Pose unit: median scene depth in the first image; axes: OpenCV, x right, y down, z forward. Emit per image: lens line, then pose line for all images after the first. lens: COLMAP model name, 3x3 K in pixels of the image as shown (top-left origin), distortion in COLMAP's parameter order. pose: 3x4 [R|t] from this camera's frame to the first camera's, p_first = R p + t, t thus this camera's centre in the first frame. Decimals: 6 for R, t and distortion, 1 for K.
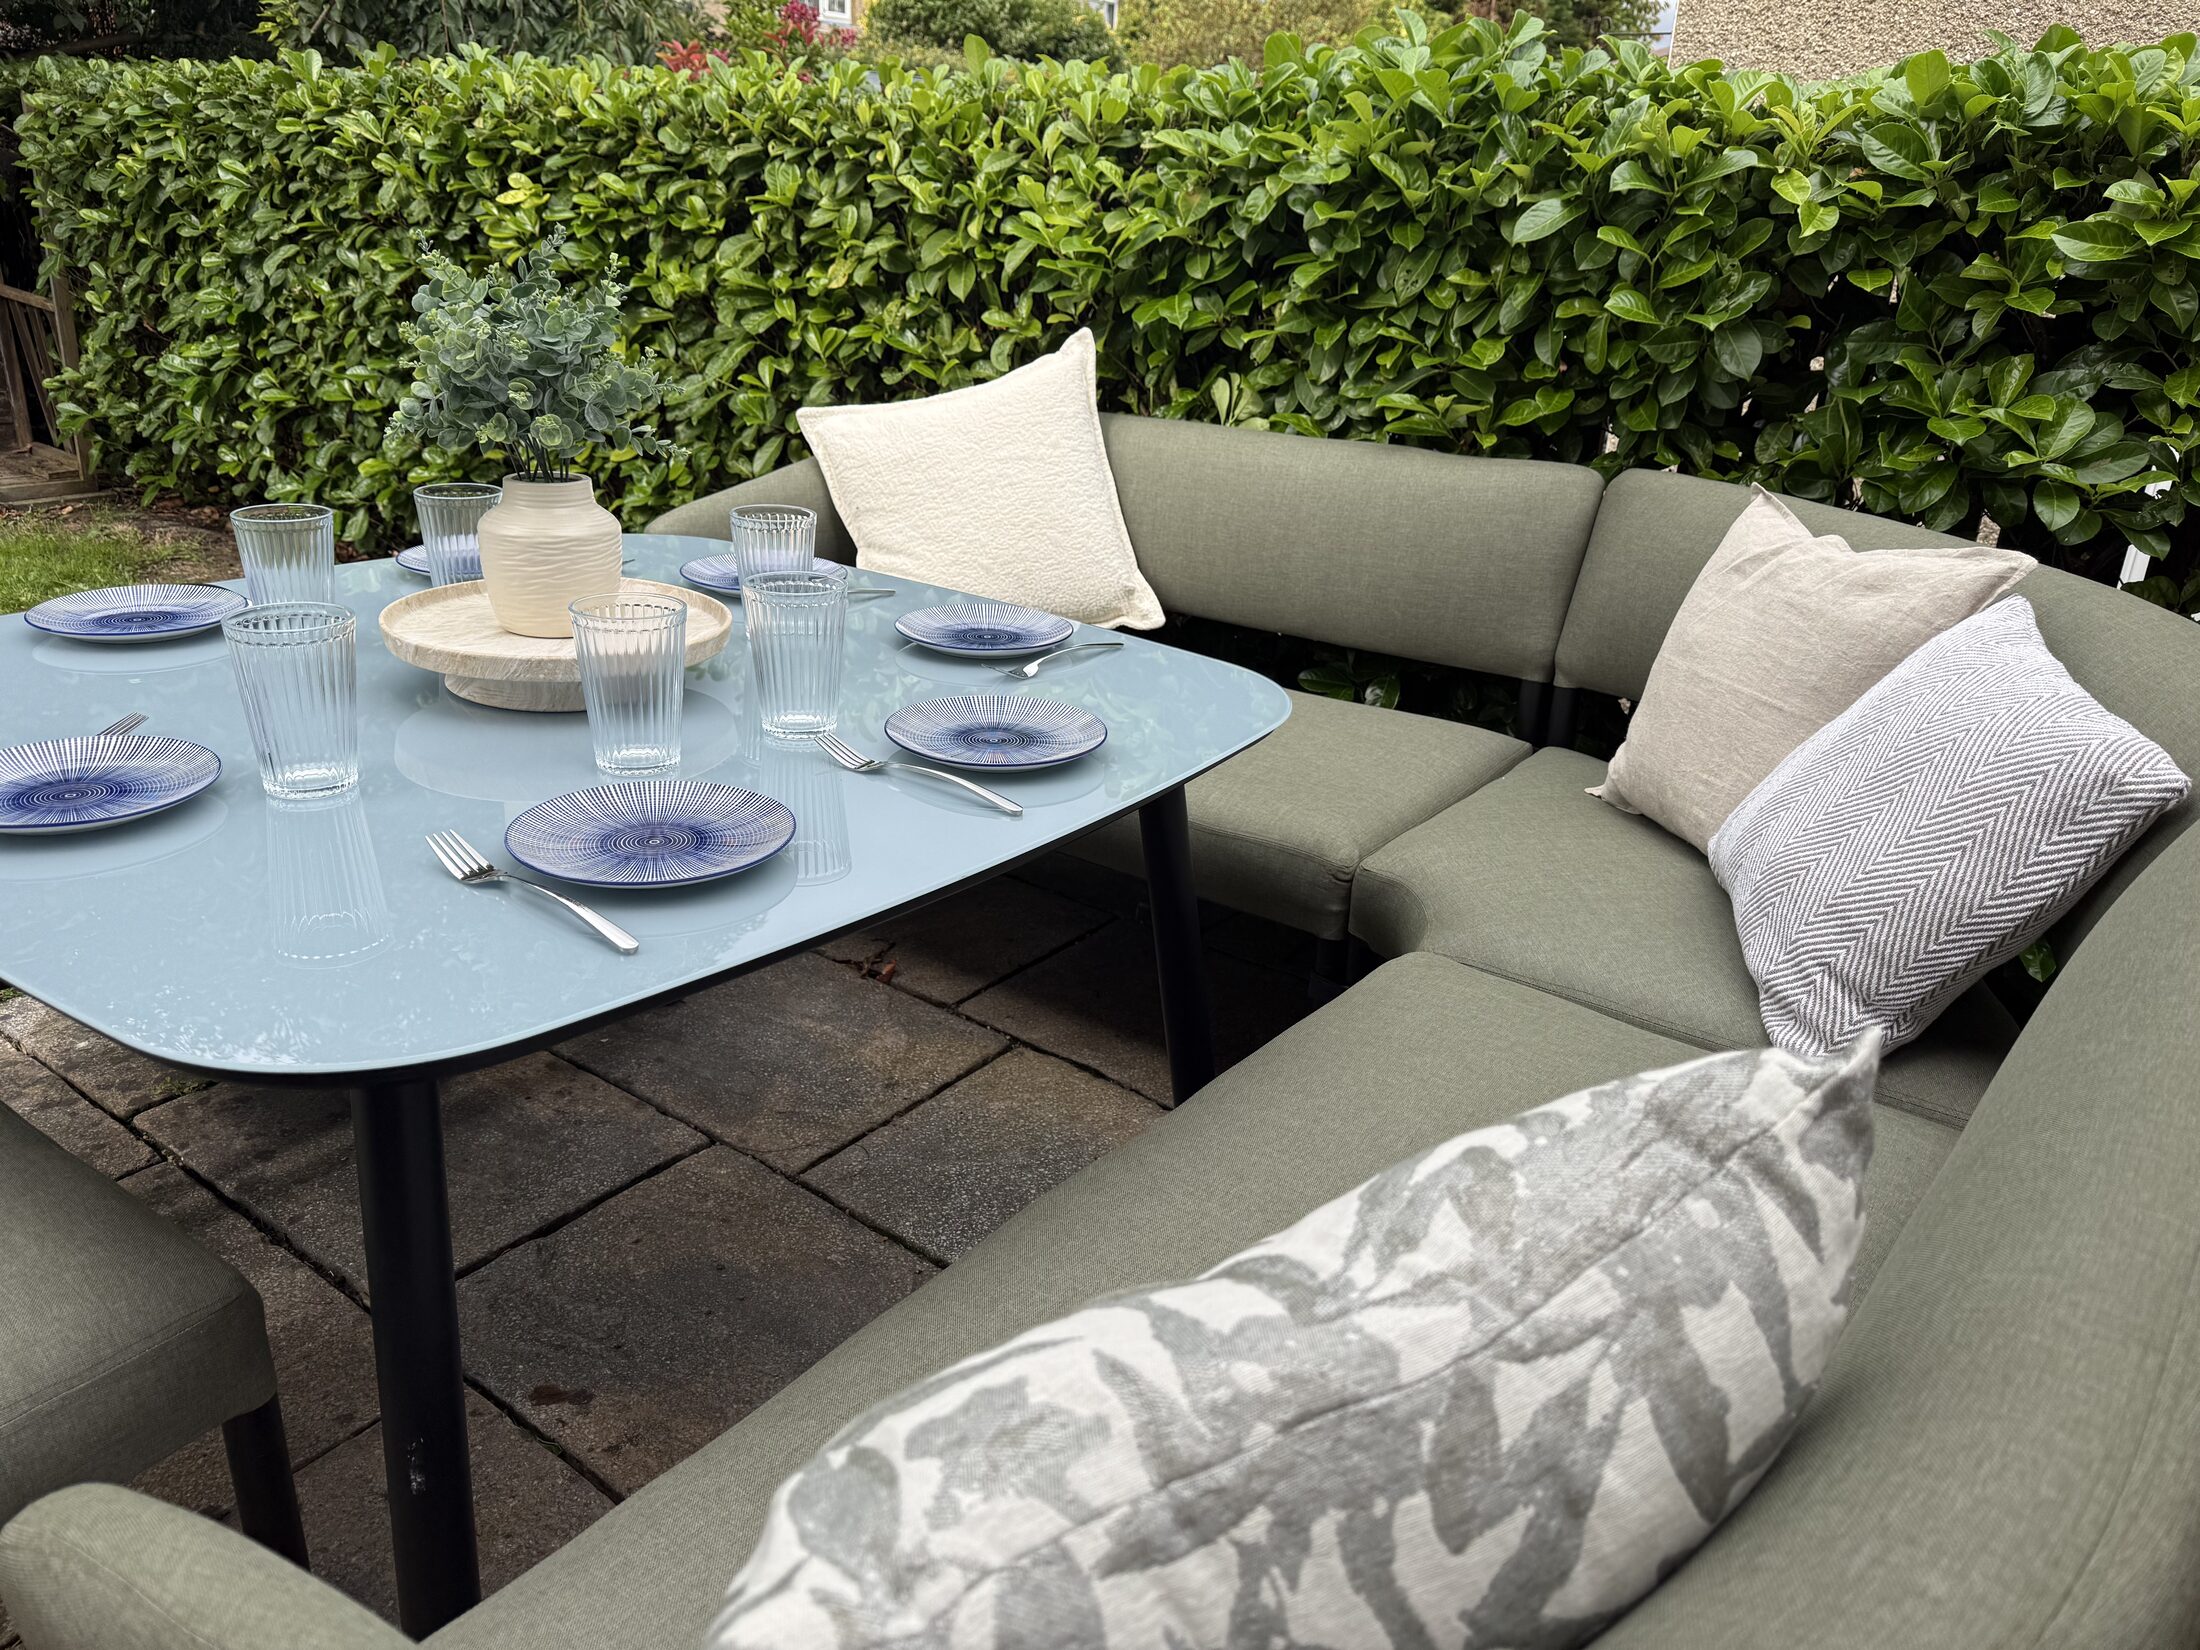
lens RADIAL K [[1565.8, 0, 1100.0], [0, 1565.8, 825.0], [0, 0, 1]] dist [0.090130, -0.122983]
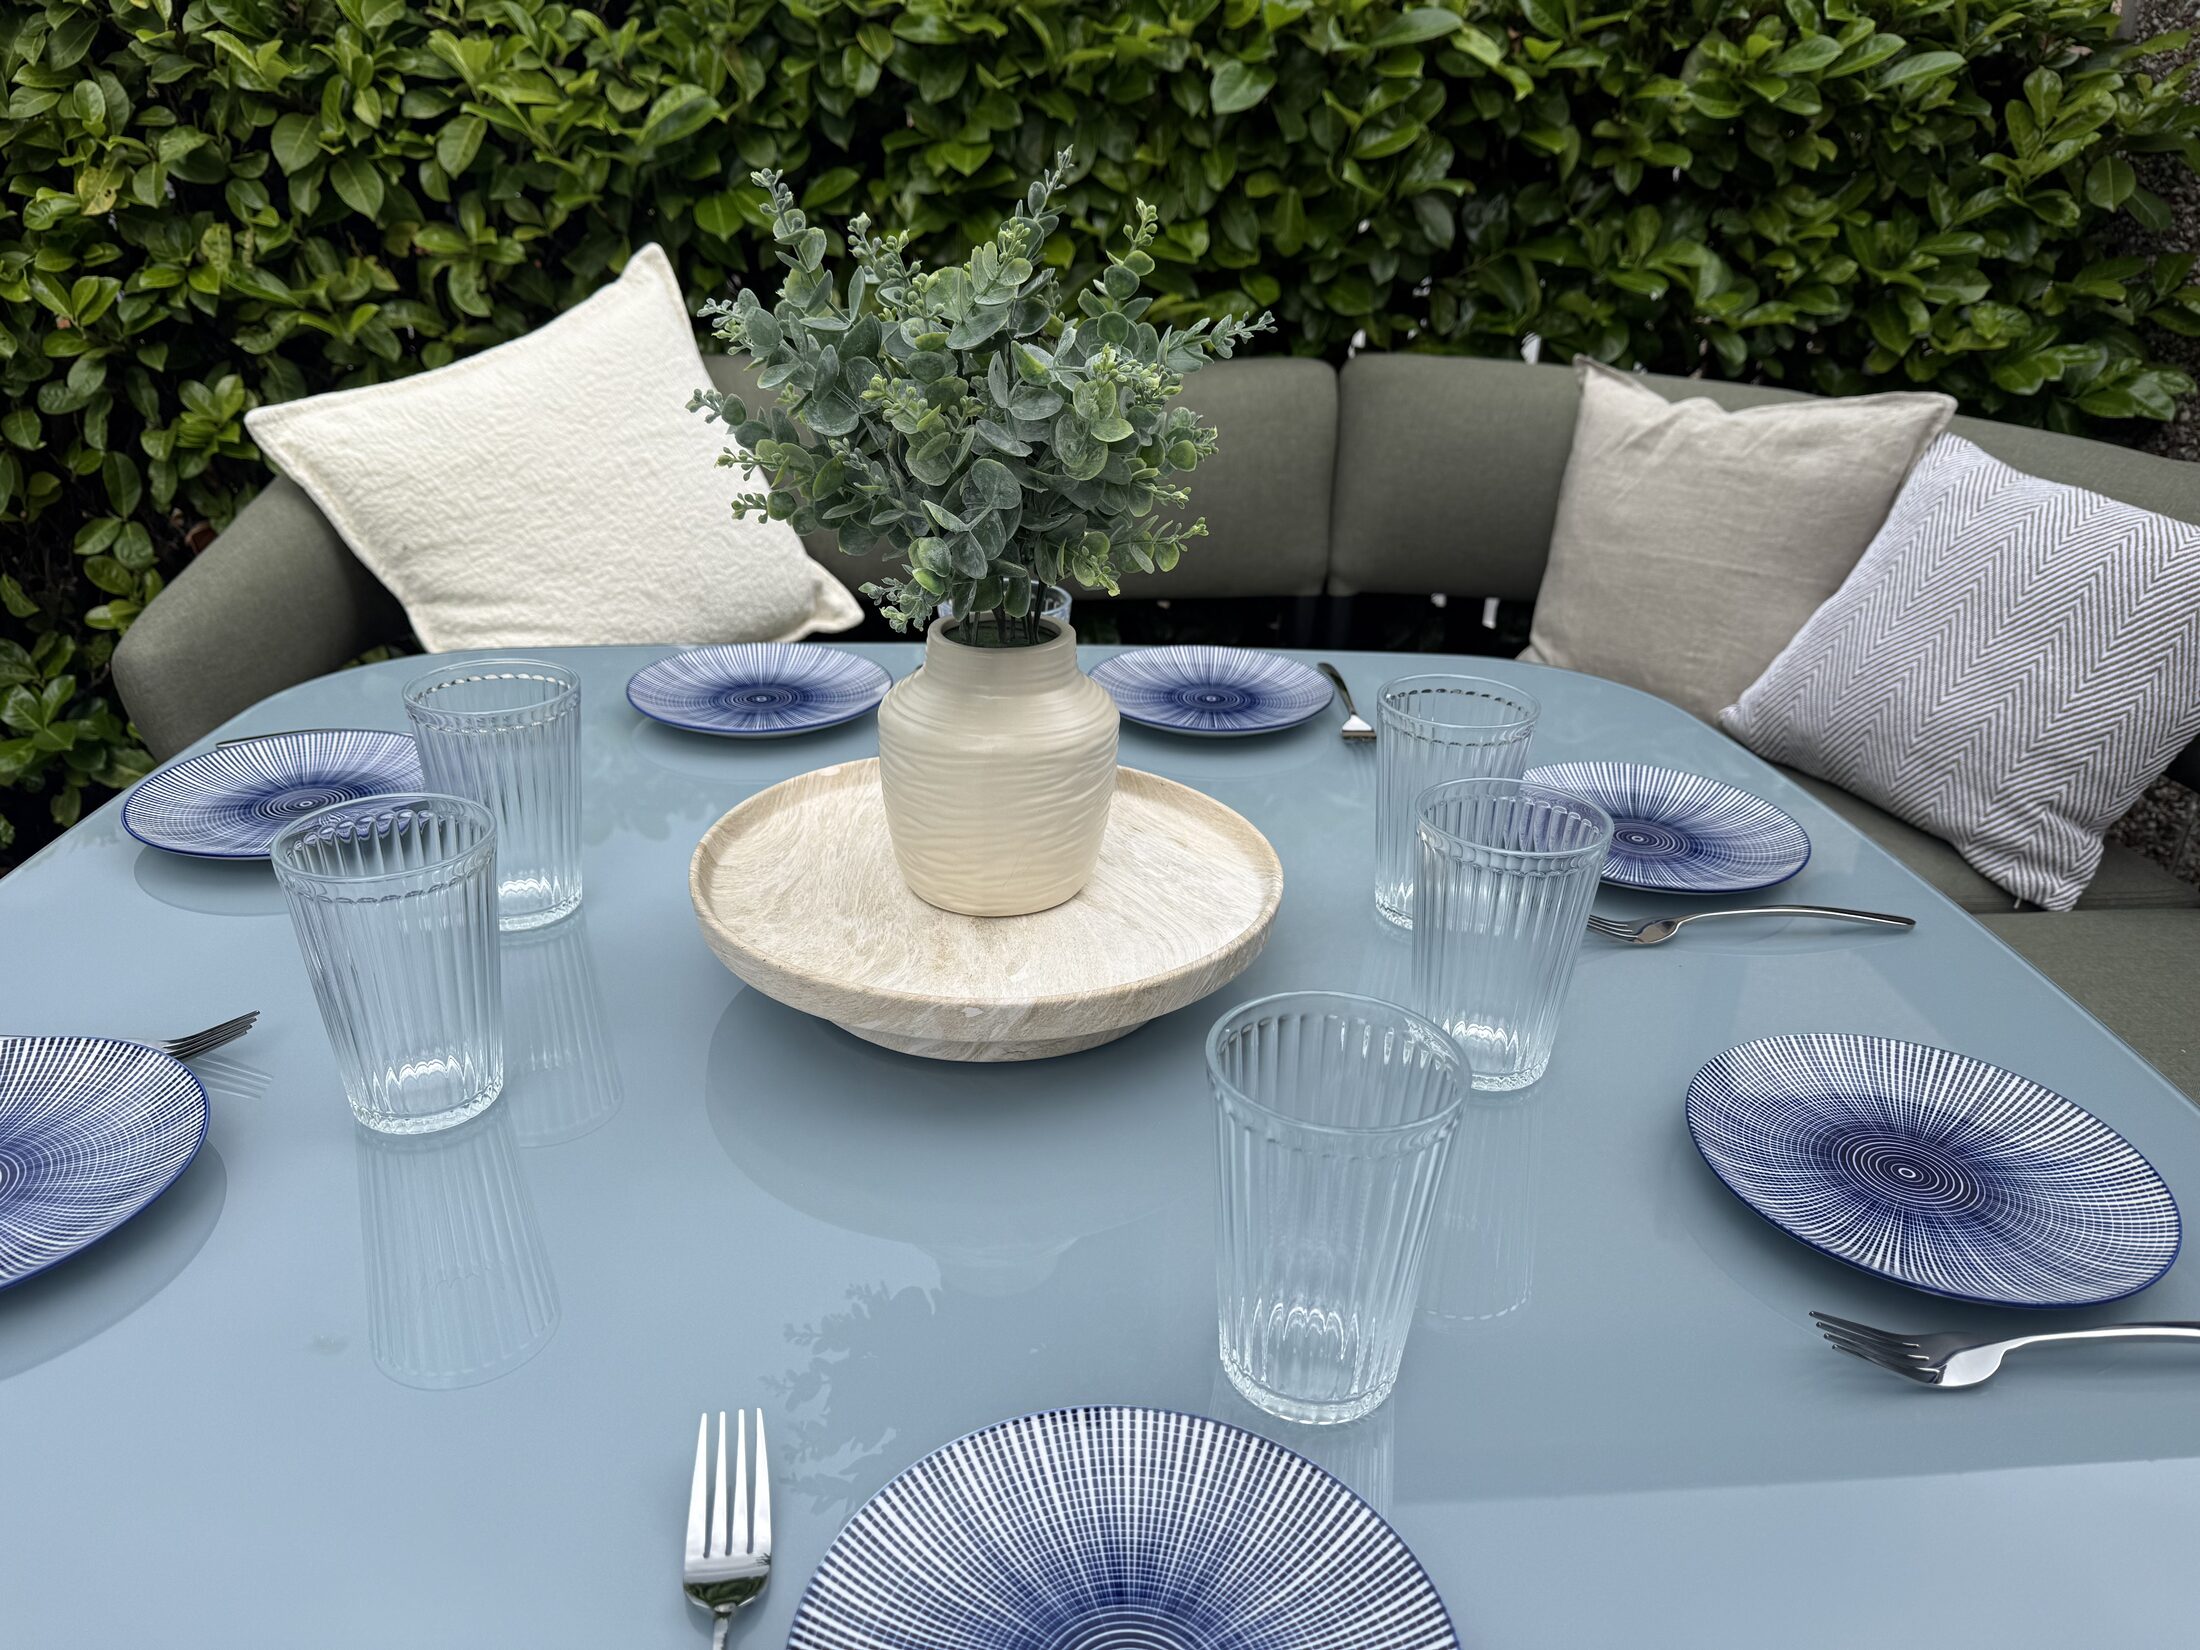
lens RADIAL K [[1565.8, 0, 1100.0], [0, 1565.8, 825.0], [0, 0, 1]] dist [0.090130, -0.122983]
pose [[0.752193, -0.296593, 0.588421, -0.368178], [0.247826, 0.954747, 0.164437, -0.129845], [-0.610564, 0.022137, 0.791658, 0.300515]]
